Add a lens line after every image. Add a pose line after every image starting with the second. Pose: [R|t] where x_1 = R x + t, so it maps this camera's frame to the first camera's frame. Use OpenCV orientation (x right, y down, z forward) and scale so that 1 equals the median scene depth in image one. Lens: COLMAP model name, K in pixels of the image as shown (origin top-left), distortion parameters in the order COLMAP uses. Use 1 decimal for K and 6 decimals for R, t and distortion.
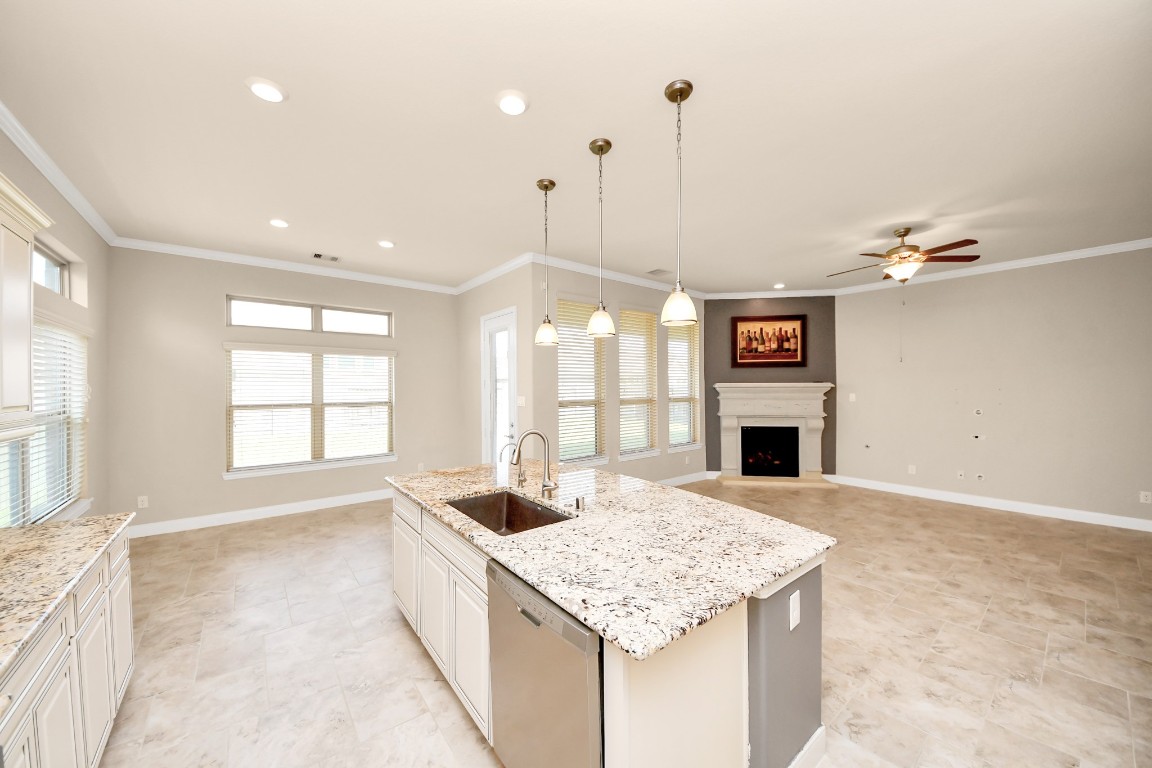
lens RADIAL K [[401.2, 0, 567.2], [0, 401.2, 395.1], [0, 0, 1]] dist [0.019777, -0.014679]
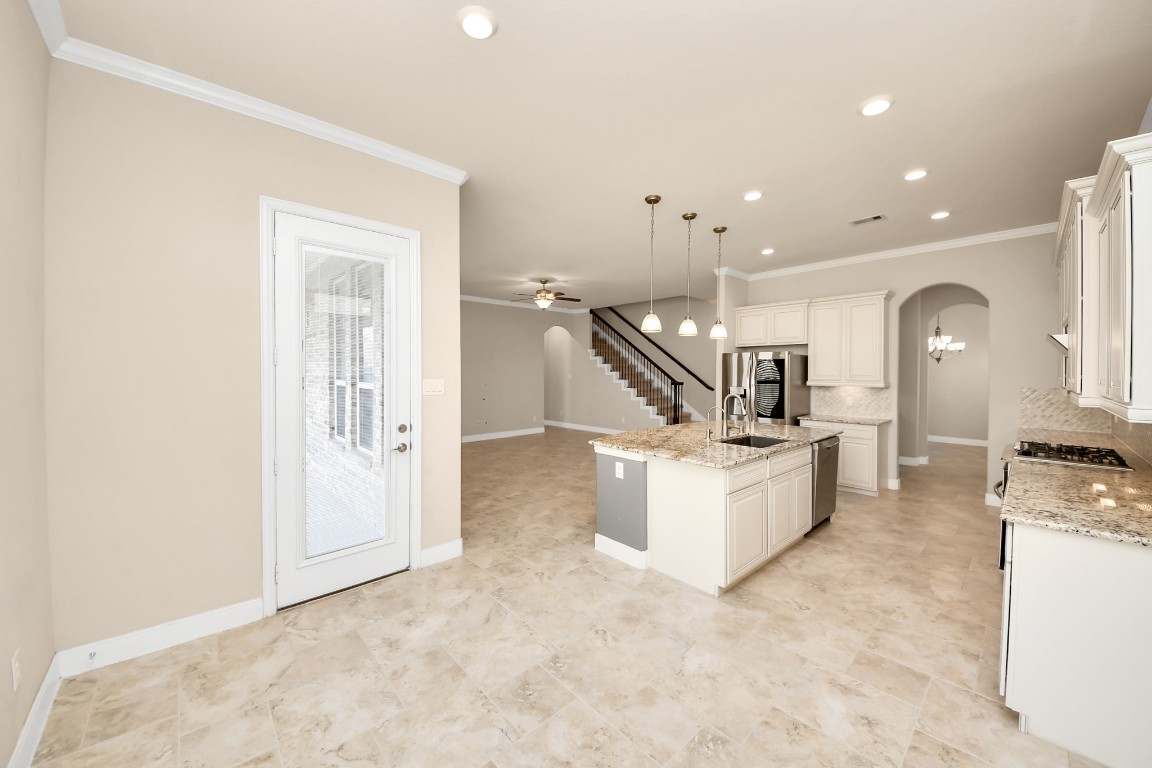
lens RADIAL K [[426.1, 0, 548.4], [0, 426.1, 373.3], [0, 0, 1]] dist [-0.000329, -0.012681]
pose [[-0.056299, -0.002582, 0.998411, -0.862871], [0.018562, 0.999821, 0.003633, -0.007729], [-0.998241, 0.018737, -0.056241, 0.904753]]
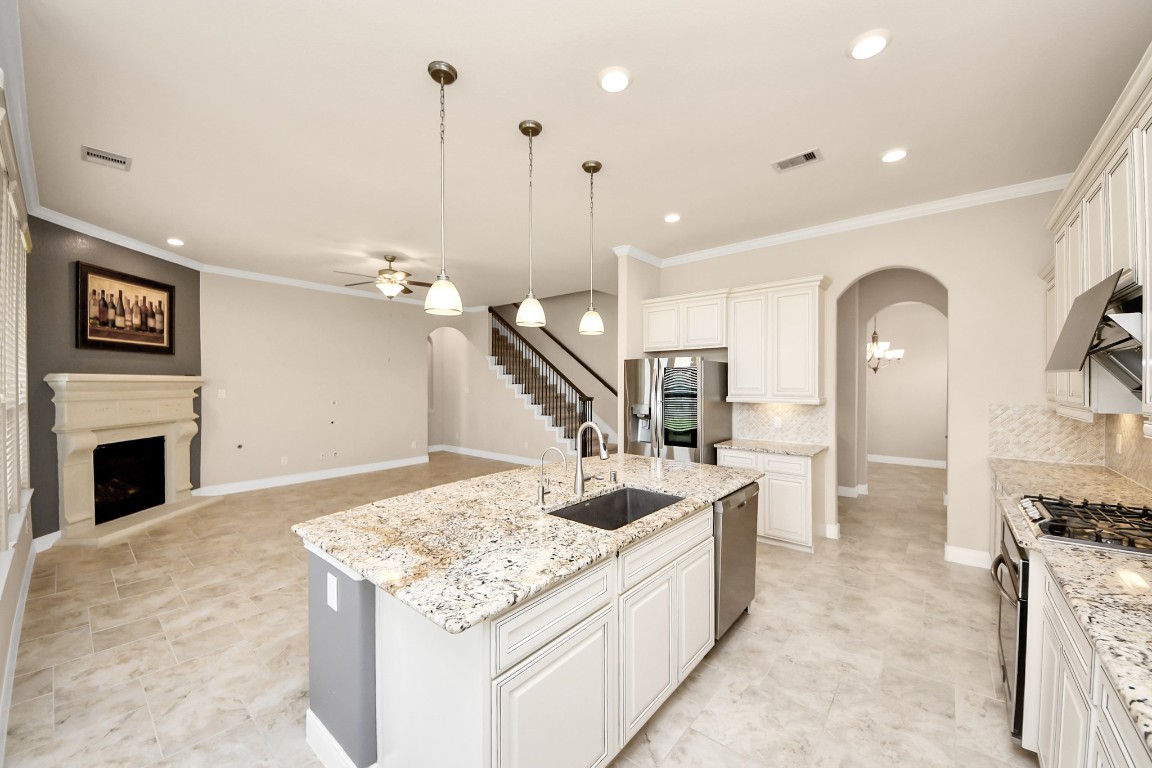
lens RADIAL K [[440.8, 0, 576.0], [0, 440.8, 384.0], [0, 0, 1]] dist [0.001028, -0.000186]
pose [[-0.224829, 0.001011, 0.974398, -0.535672], [0.020273, 0.999788, 0.003641, -0.004170], [-0.974187, 0.020572, -0.224802, 0.620393]]
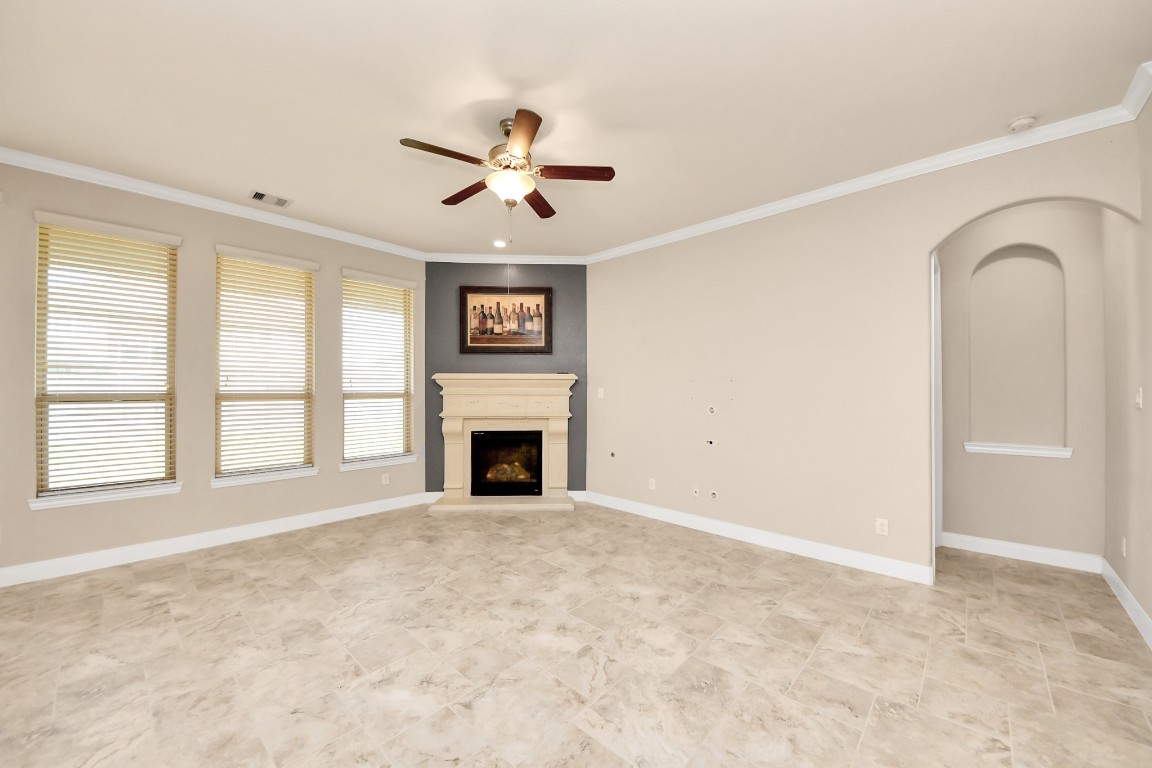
lens RADIAL K [[416.4, 0, 581.7], [0, 416.4, 387.1], [0, 0, 1]] dist [0.031273, -0.021659]
pose [[0.982740, 0.006425, 0.184879, 0.689606], [-0.001550, 0.999647, -0.026505, 0.022361], [-0.184984, 0.025761, 0.982404, 0.266048]]
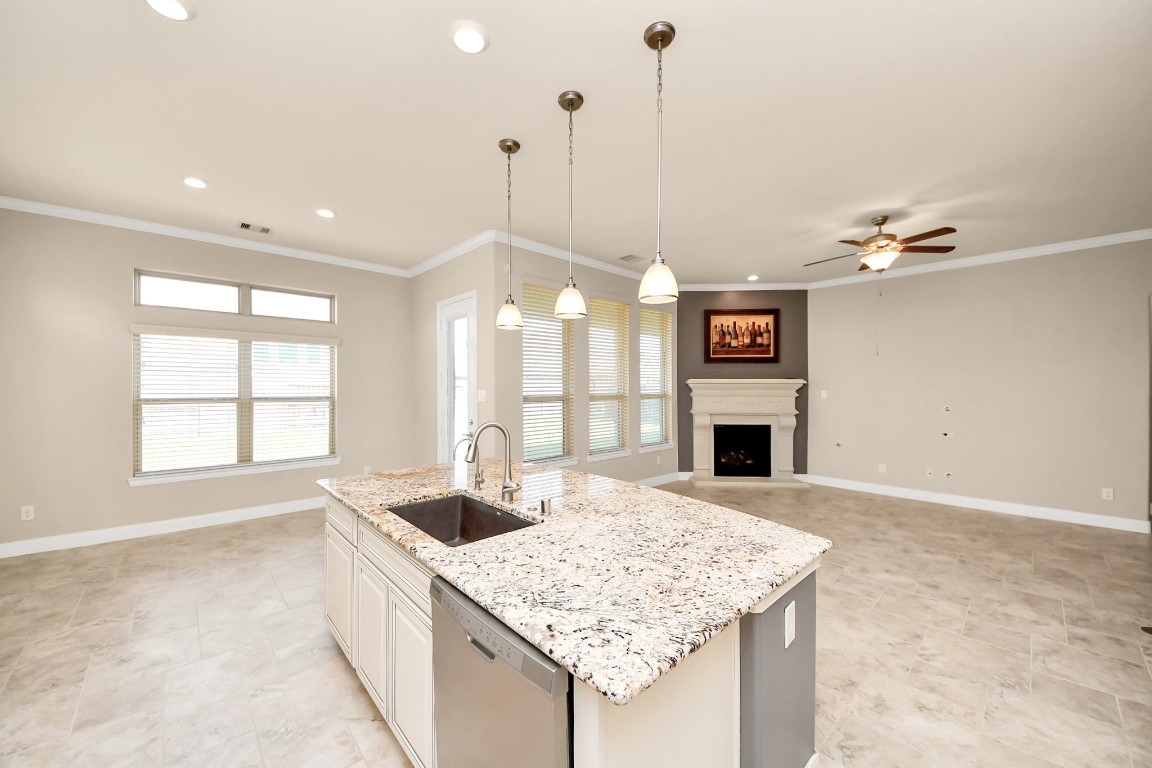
lens RADIAL K [[420.4, 0, 565.8], [0, 420.4, 386.2], [0, 0, 1]] dist [0.021712, -0.015784]
pose [[0.996909, 0.006275, 0.078308, 0.001269], [-0.004755, 0.999797, -0.019576, 0.012248], [-0.078415, 0.019143, 0.996737, 0.037984]]
